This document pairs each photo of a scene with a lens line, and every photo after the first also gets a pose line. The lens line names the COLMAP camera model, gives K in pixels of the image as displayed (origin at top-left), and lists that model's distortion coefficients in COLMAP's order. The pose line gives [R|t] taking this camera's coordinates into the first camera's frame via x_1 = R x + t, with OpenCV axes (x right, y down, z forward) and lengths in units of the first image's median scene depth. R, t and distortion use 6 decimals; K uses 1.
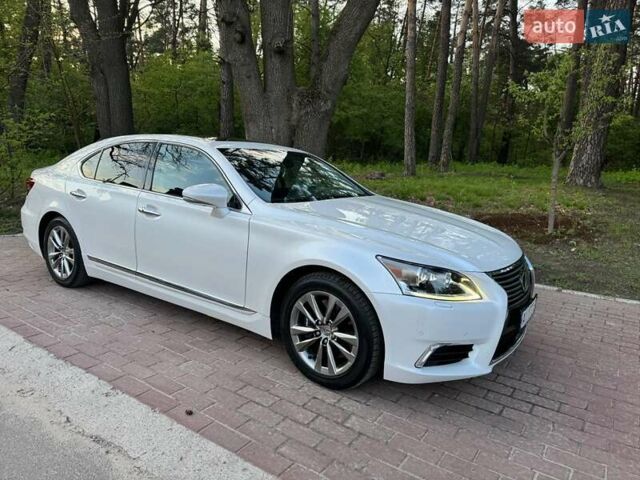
lens RADIAL K [[444.6, 0, 315.4], [0, 444.6, 238.8], [0, 0, 1]] dist [0.049299, -0.059547]
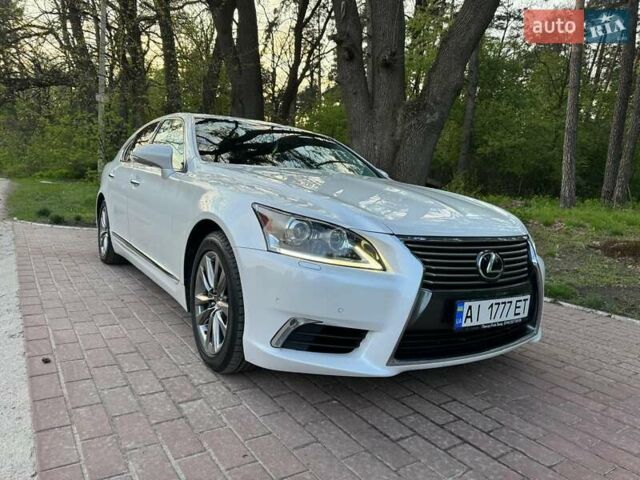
lens RADIAL K [[448.9, 0, 313.1], [0, 448.9, 239.4], [0, 0, 1]] dist [0.005112, -0.002515]
pose [[0.930816, 0.058088, -0.360842, 0.482108], [-0.090912, 0.993057, -0.074652, 0.138269], [0.354000, 0.102292, 0.929635, 0.267108]]
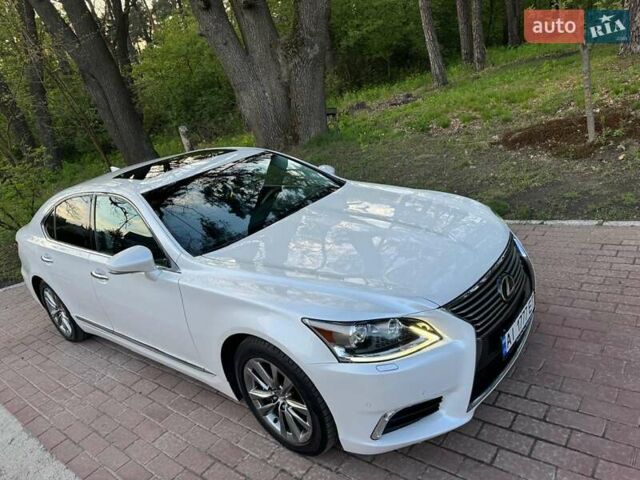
lens RADIAL K [[448.9, 0, 313.1], [0, 448.9, 239.4], [0, 0, 1]] dist [0.005112, -0.002515]
pose [[0.960639, -0.222147, -0.166802, 0.299514], [0.245344, 0.960084, 0.134332, -0.192290], [0.130302, -0.169968, 0.976797, 0.188379]]
